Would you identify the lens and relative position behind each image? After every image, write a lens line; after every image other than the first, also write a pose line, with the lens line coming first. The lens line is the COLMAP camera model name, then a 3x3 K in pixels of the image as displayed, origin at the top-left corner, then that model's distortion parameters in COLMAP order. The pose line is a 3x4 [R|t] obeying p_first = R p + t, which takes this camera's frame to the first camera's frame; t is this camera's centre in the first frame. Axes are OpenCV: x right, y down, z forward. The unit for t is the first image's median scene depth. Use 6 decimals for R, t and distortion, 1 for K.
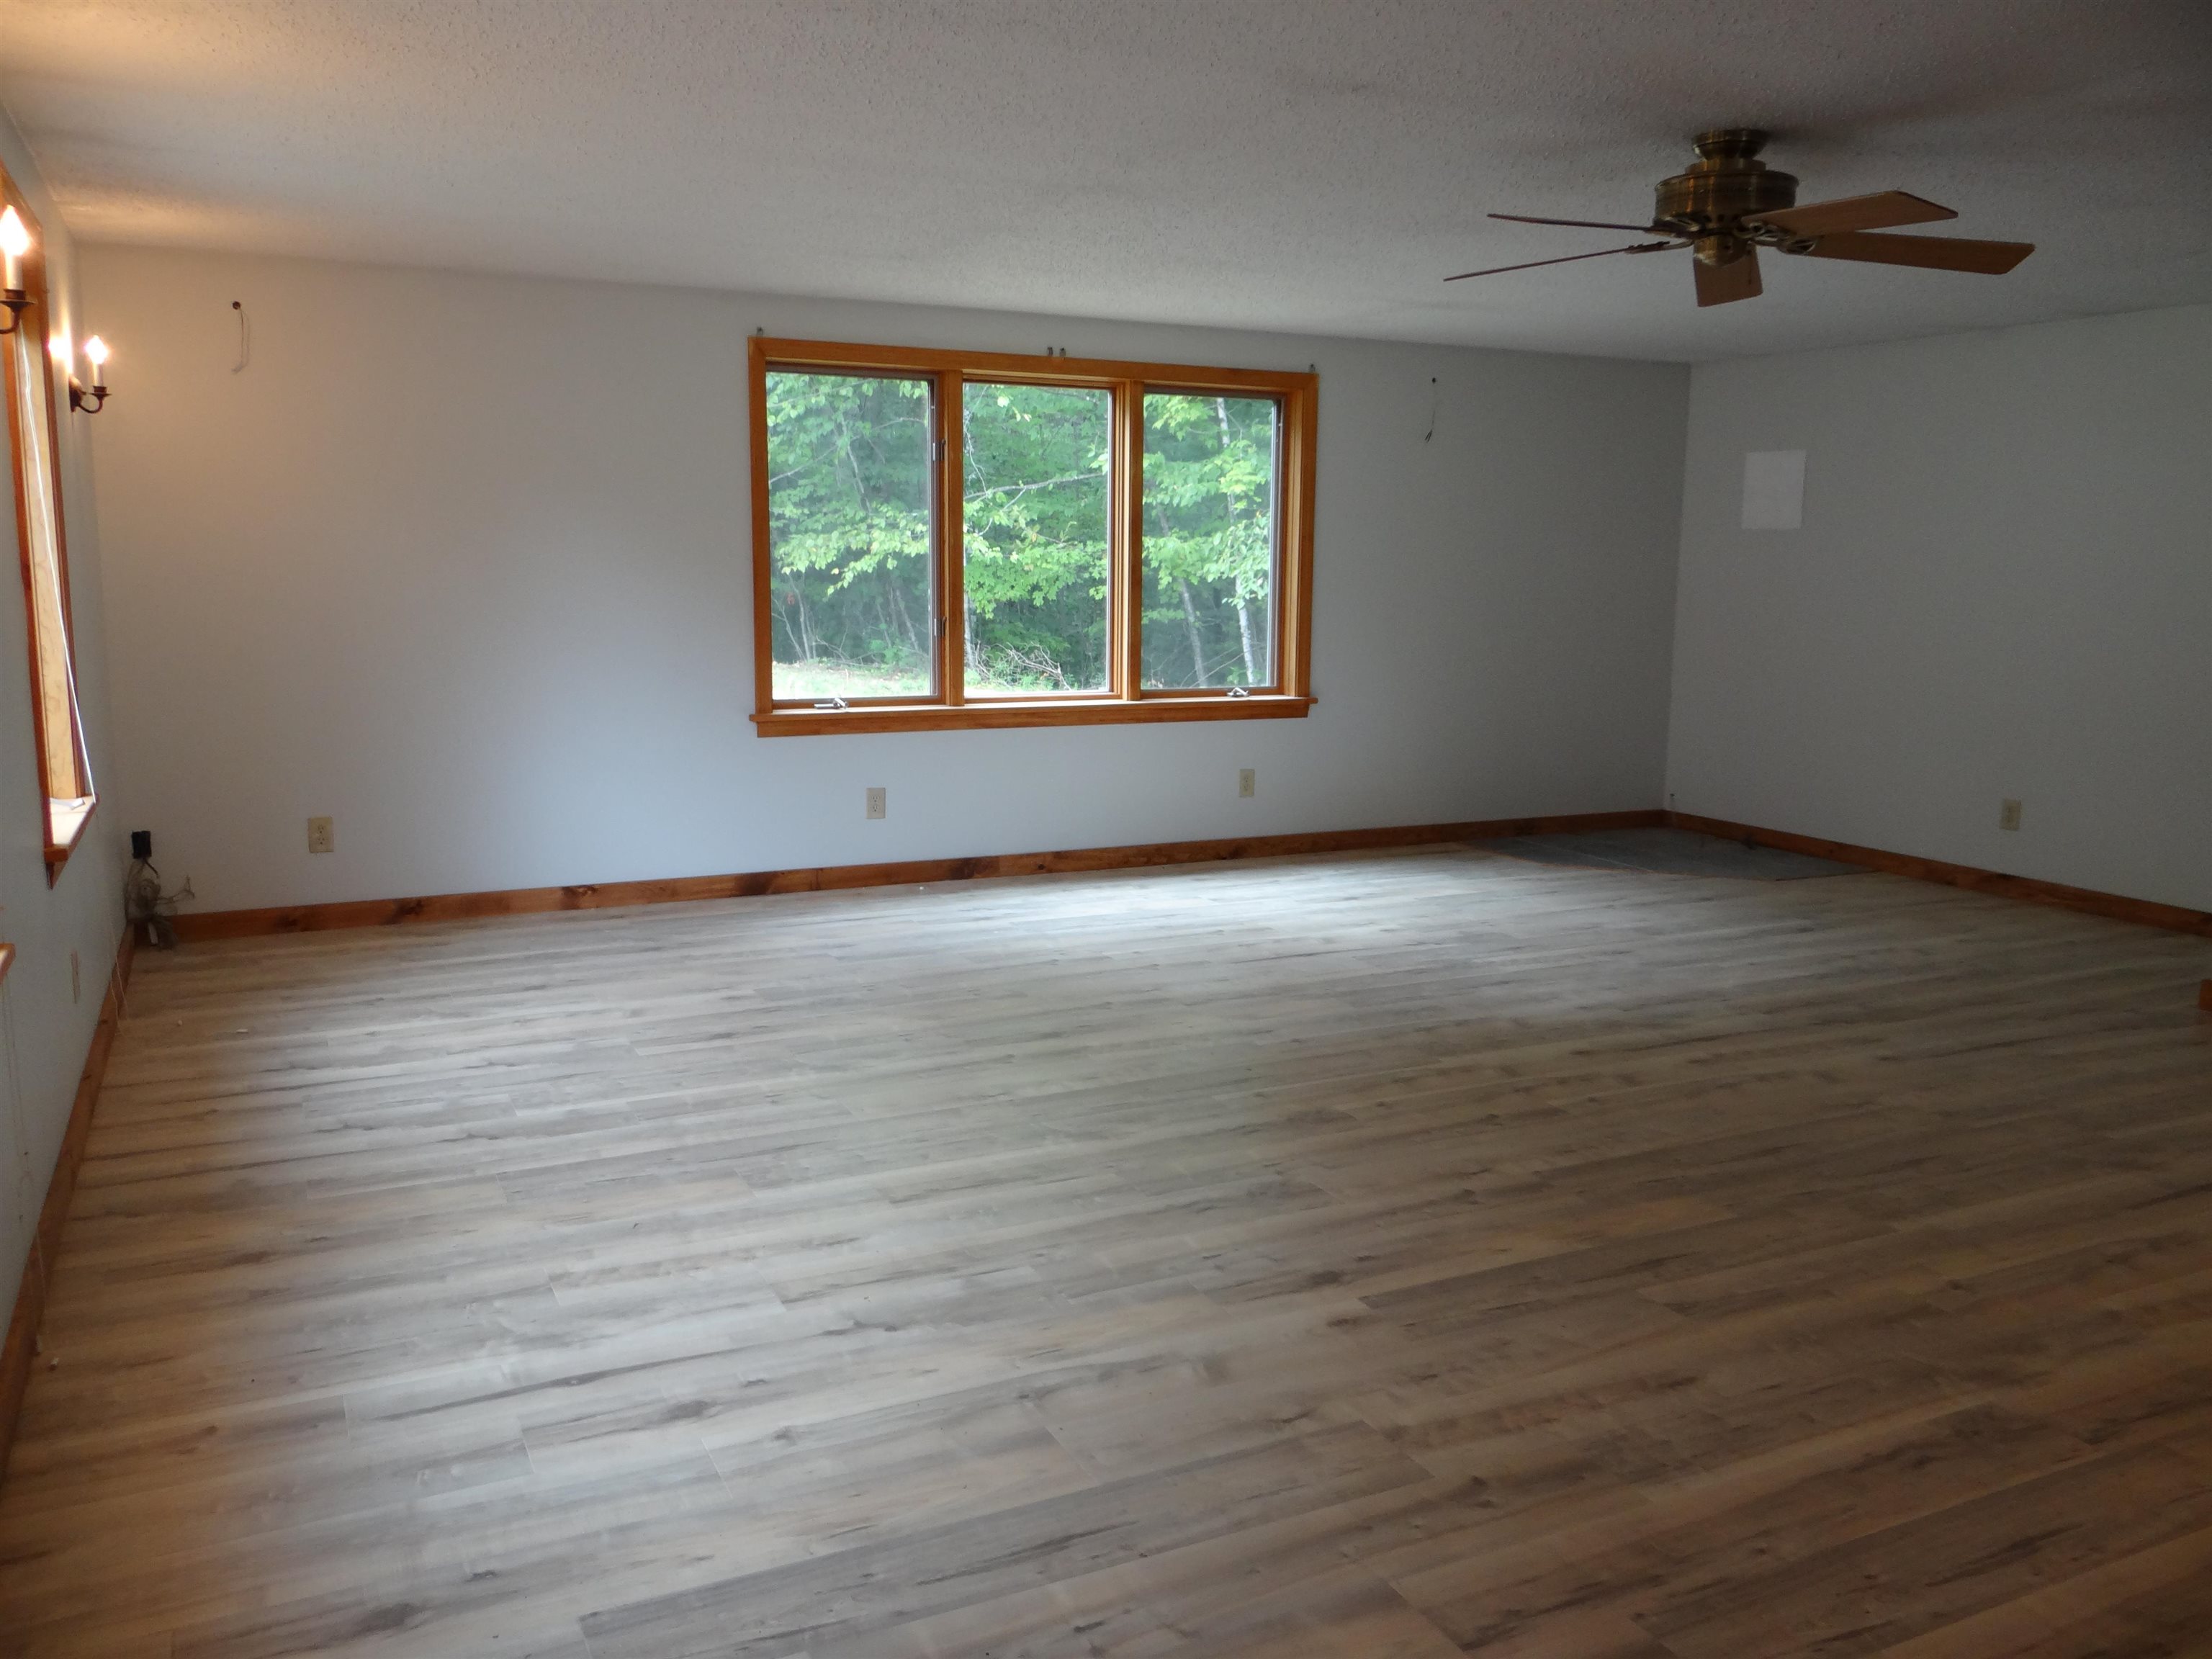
lens RADIAL K [[1753.3, 0, 1104.7], [0, 1753.3, 828.6], [0, 0, 1]] dist [-0.012543, 0.001801]
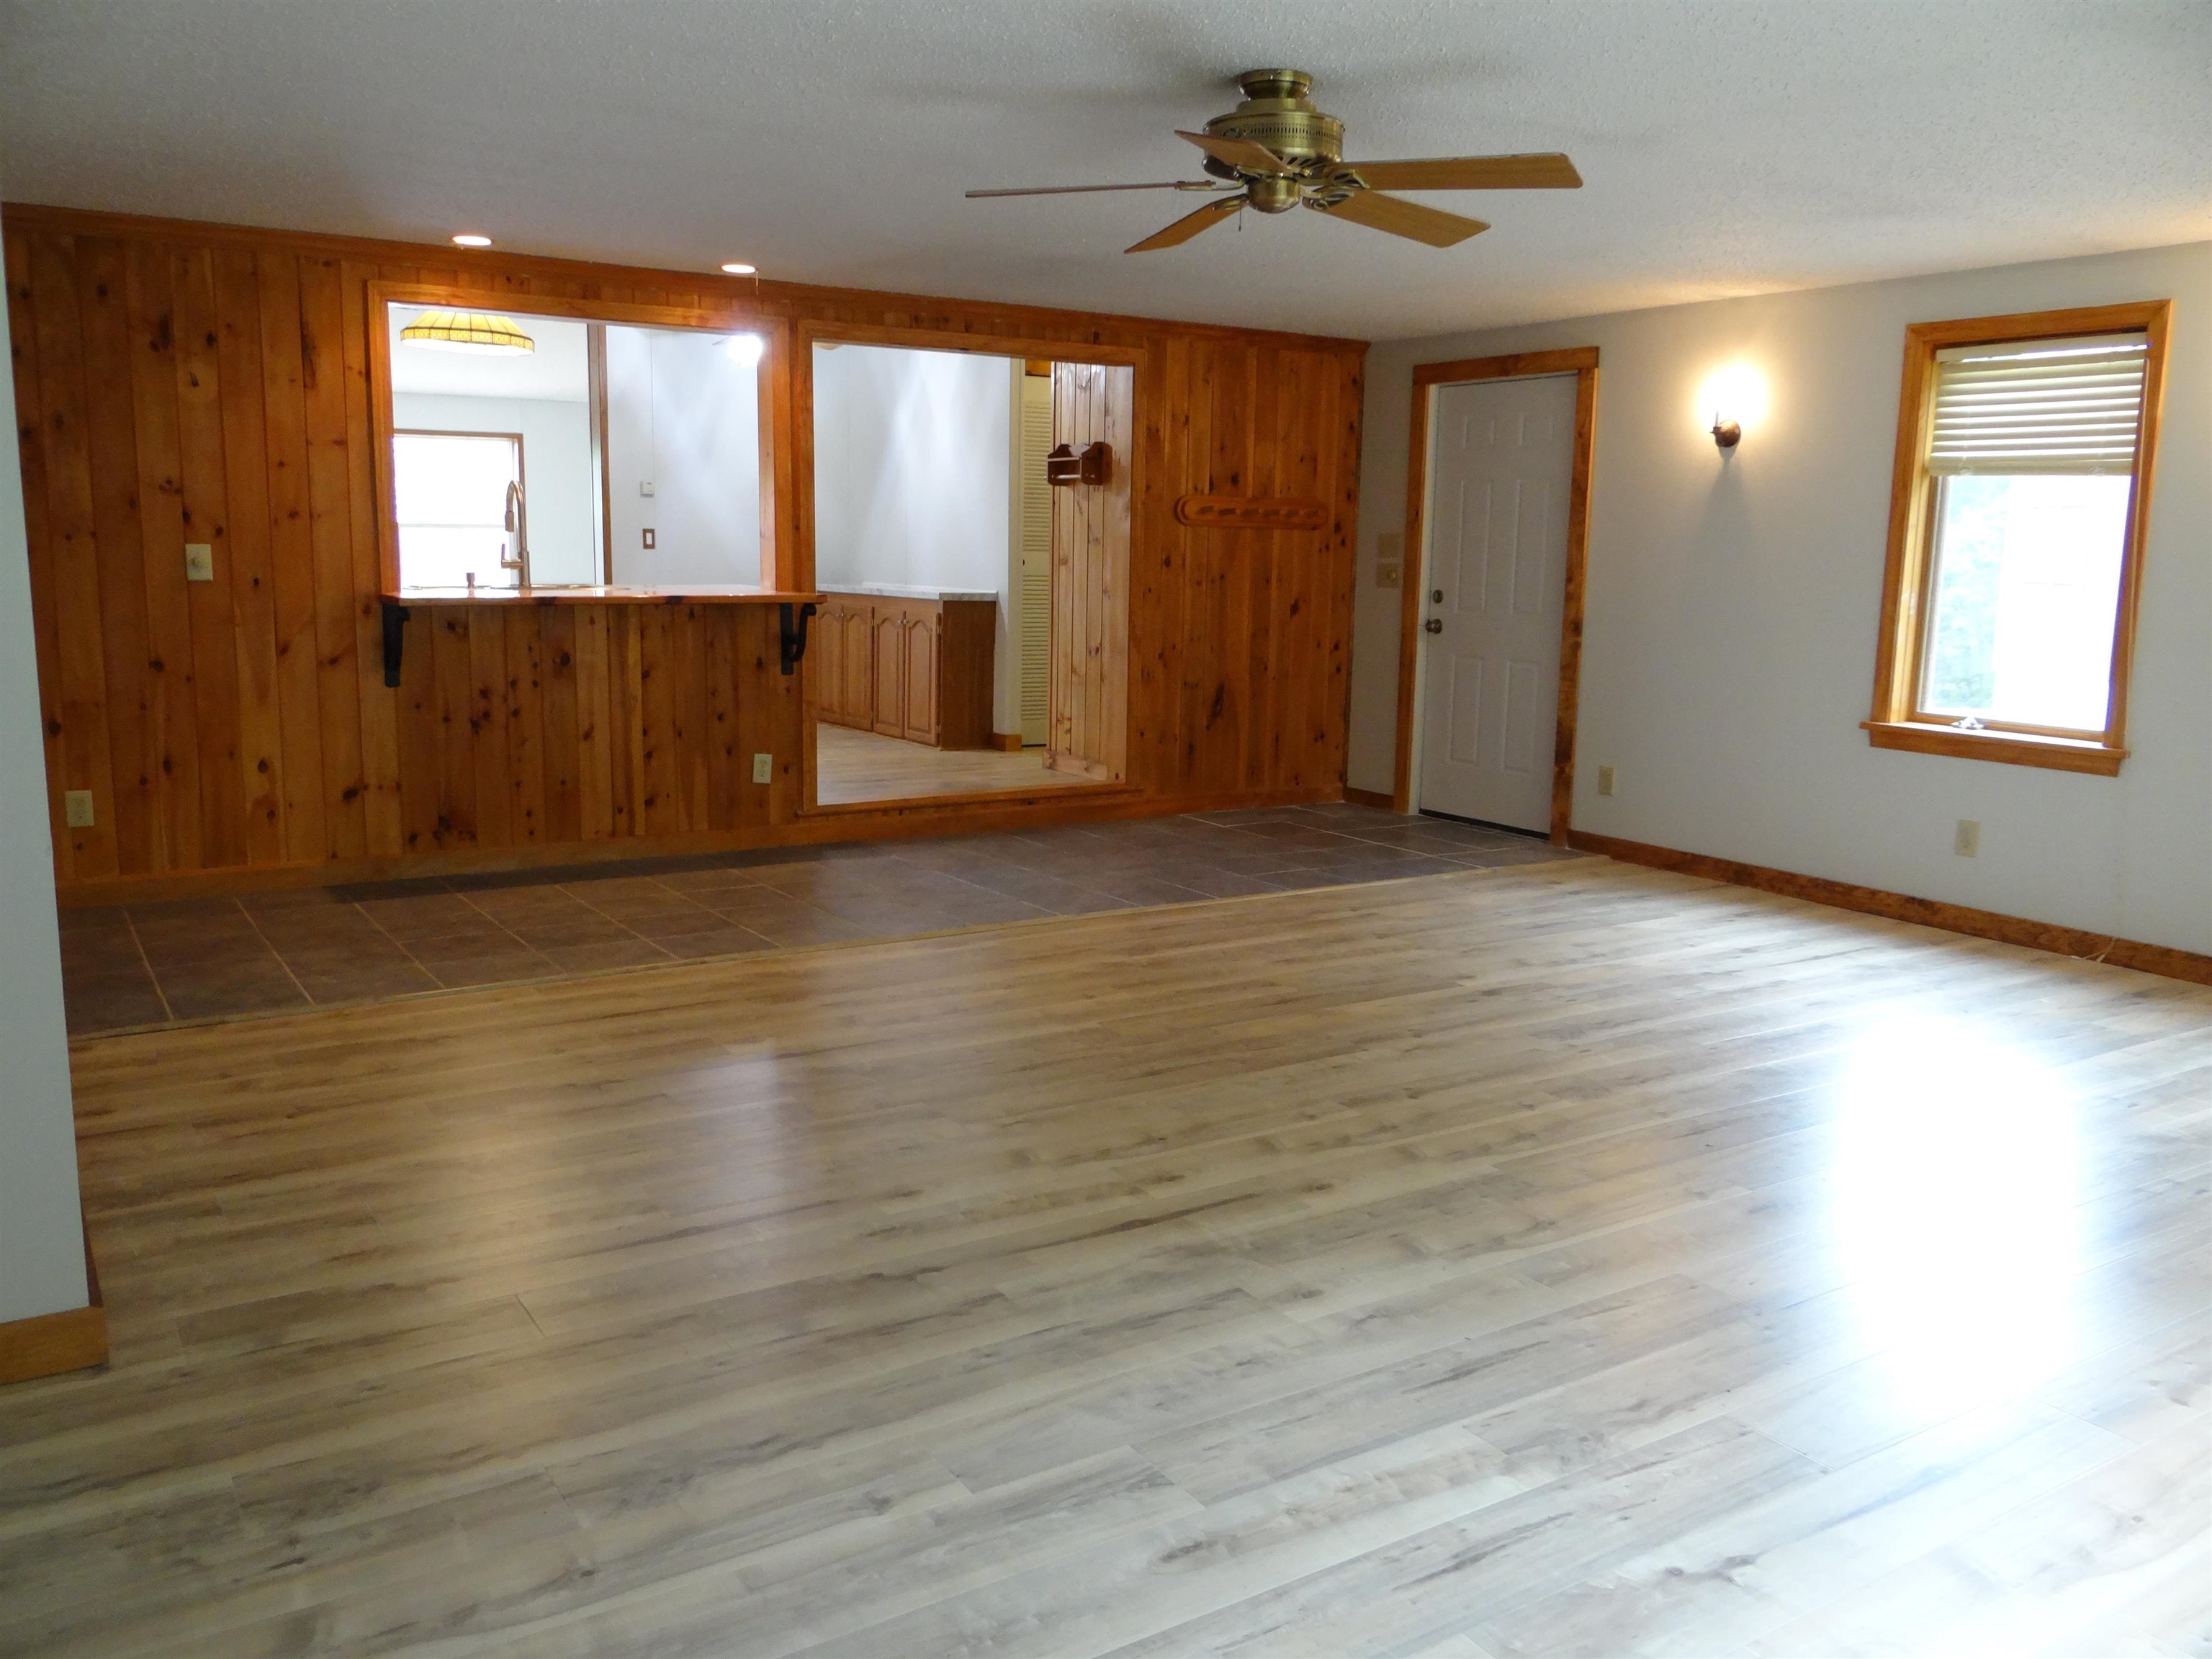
lens RADIAL K [[1753.3, 0, 1099.2], [0, 1753.3, 833.1], [0, 0, 1]] dist [-0.012543, 0.001801]
pose [[-0.992682, -0.014064, -0.119934, 0.512030], [-0.051230, 0.948433, 0.312811, -0.272090], [0.109350, 0.316666, -0.942213, 1.845104]]
